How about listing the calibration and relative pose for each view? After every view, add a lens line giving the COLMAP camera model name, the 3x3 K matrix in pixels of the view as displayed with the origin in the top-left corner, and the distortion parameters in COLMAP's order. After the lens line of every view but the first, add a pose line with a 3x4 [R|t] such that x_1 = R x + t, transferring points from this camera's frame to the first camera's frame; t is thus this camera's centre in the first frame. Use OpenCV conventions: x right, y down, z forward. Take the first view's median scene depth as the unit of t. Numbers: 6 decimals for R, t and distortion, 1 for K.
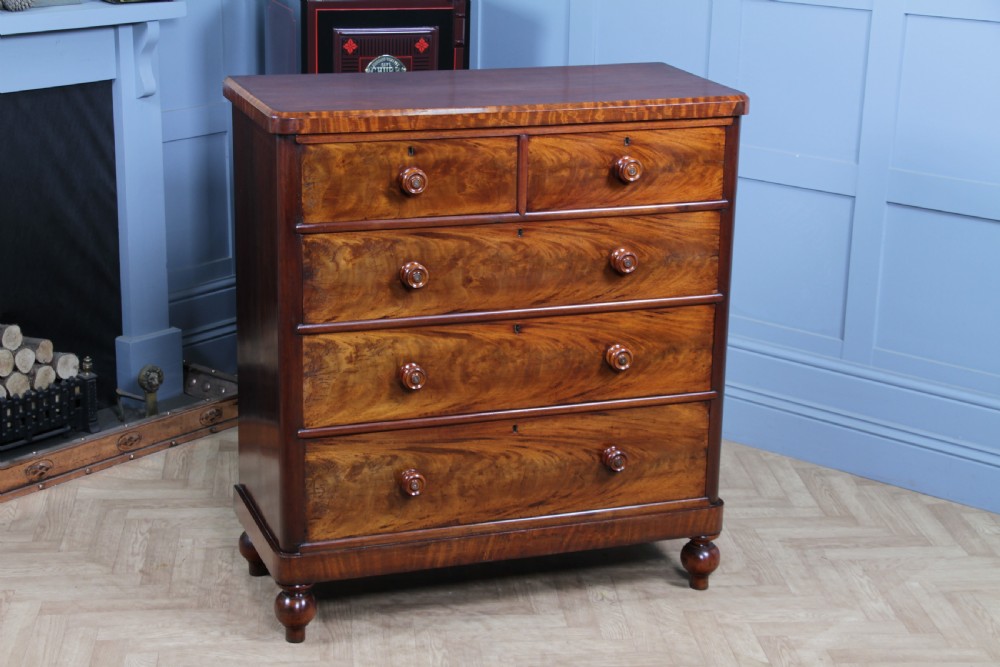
lens RADIAL K [[1914.1, 0, 530.6], [0, 1914.1, 303.3], [0, 0, 1]] dist [0.241504, 0.000000]
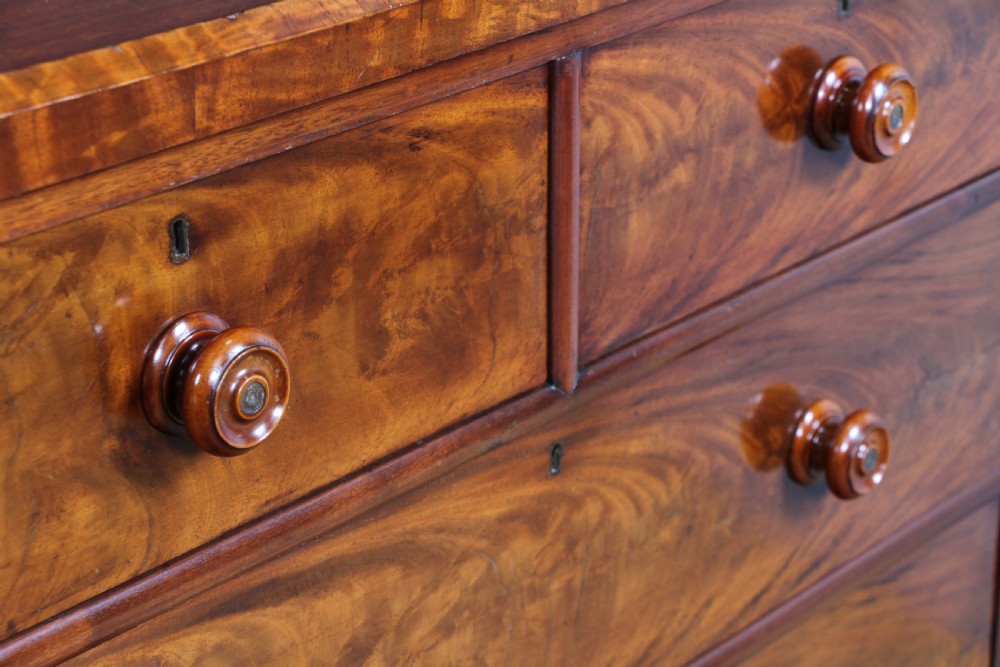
lens RADIAL K [[2445.9, 0, 475.9], [0, 2445.9, 310.3], [0, 0, 1]] dist [0.308018, 0.000000]
pose [[0.864125, -0.215668, 0.454726, -0.148131], [0.165571, 0.975058, 0.147814, -0.101495], [-0.475262, -0.052441, 0.878280, 0.743718]]
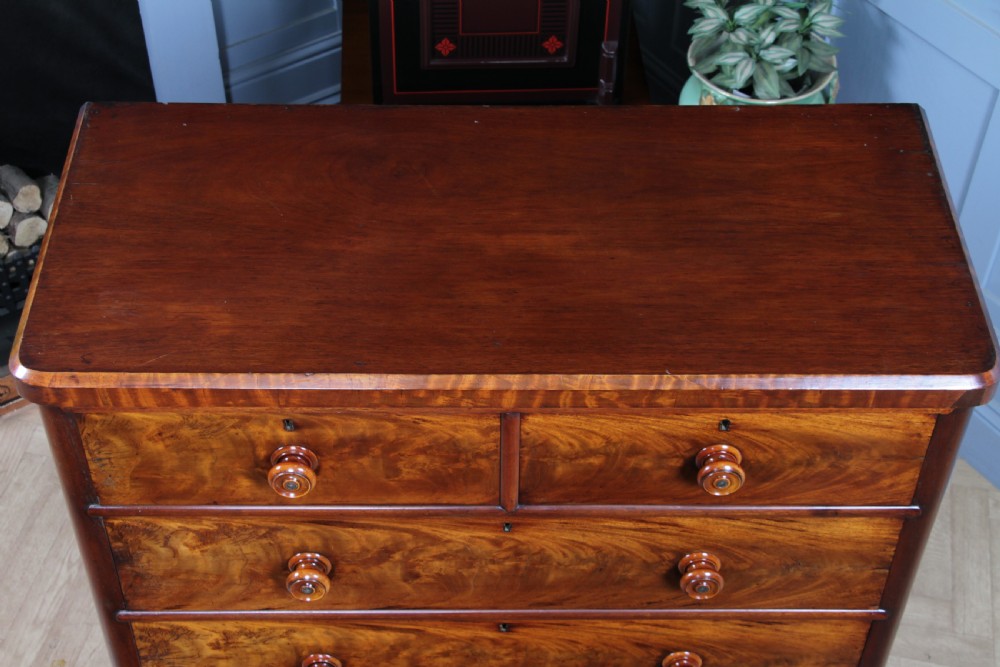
lens RADIAL K [[1622.7, 0, 493.1], [0, 1622.7, 340.0], [0, 0, 1]] dist [0.150946, 0.000000]
pose [[0.952907, 0.210689, -0.218126, 0.082127], [-0.075075, 0.860761, 0.503442, -0.321211], [0.293824, -0.463357, 0.836043, 0.634086]]
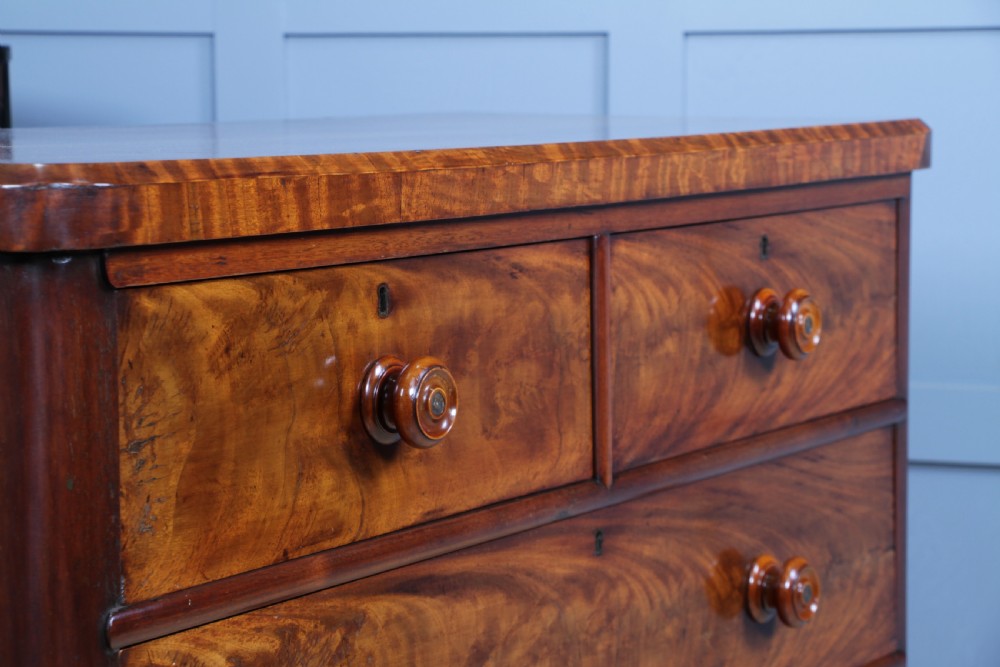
lens RADIAL K [[2445.9, 0, 497.8], [0, 2445.9, 344.0], [0, 0, 1]] dist [0.308018, 0.000000]
pose [[0.793171, -0.100644, 0.600625, -0.264575], [0.204728, 0.972916, -0.107332, -0.028700], [-0.573555, 0.208098, 0.792294, 0.679155]]
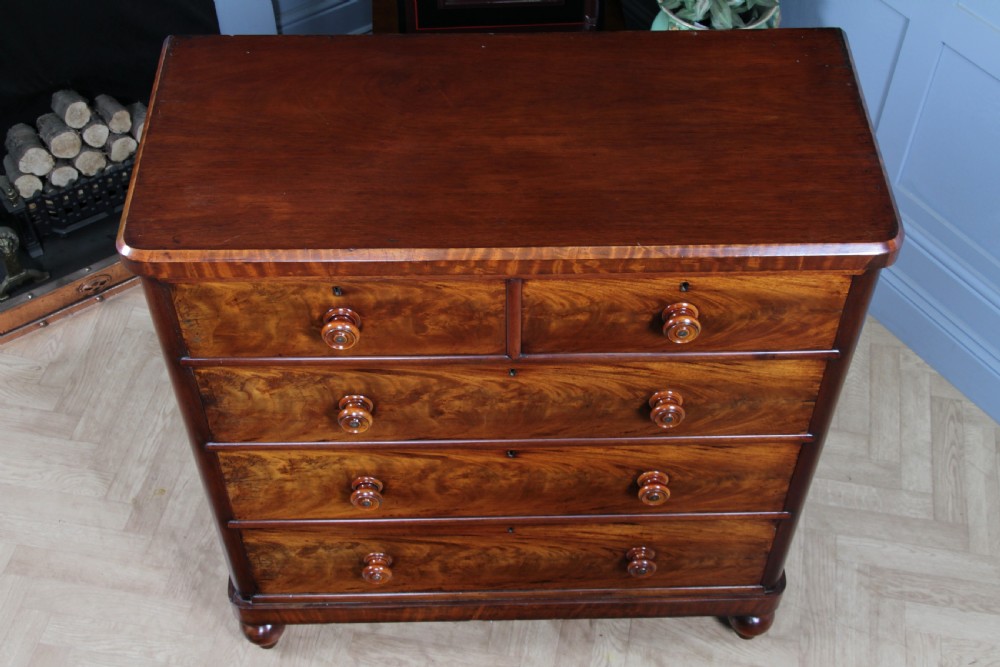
lens RADIAL K [[1355.7, 0, 496.8], [0, 1355.7, 335.0], [0, 0, 1]] dist [0.051652, 0.000000]
pose [[0.954754, 0.211611, -0.208964, 0.089376], [-0.061500, 0.827939, 0.557436, -0.323437], [0.290969, -0.519363, 0.803492, 0.613278]]
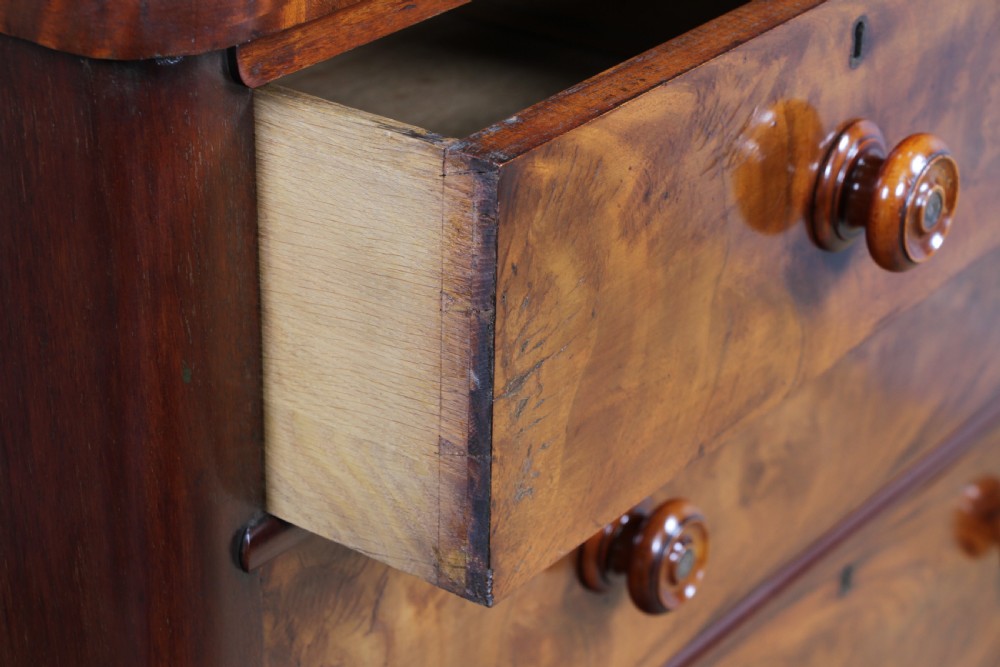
lens RADIAL K [[2445.9, 0, 507.9], [0, 2445.9, 323.7], [0, 0, 1]] dist [0.308018, 0.000000]
pose [[0.819340, -0.266179, 0.507770, -0.212719], [0.167596, 0.958201, 0.231865, -0.111080], [-0.548264, -0.104876, 0.829704, 0.795753]]
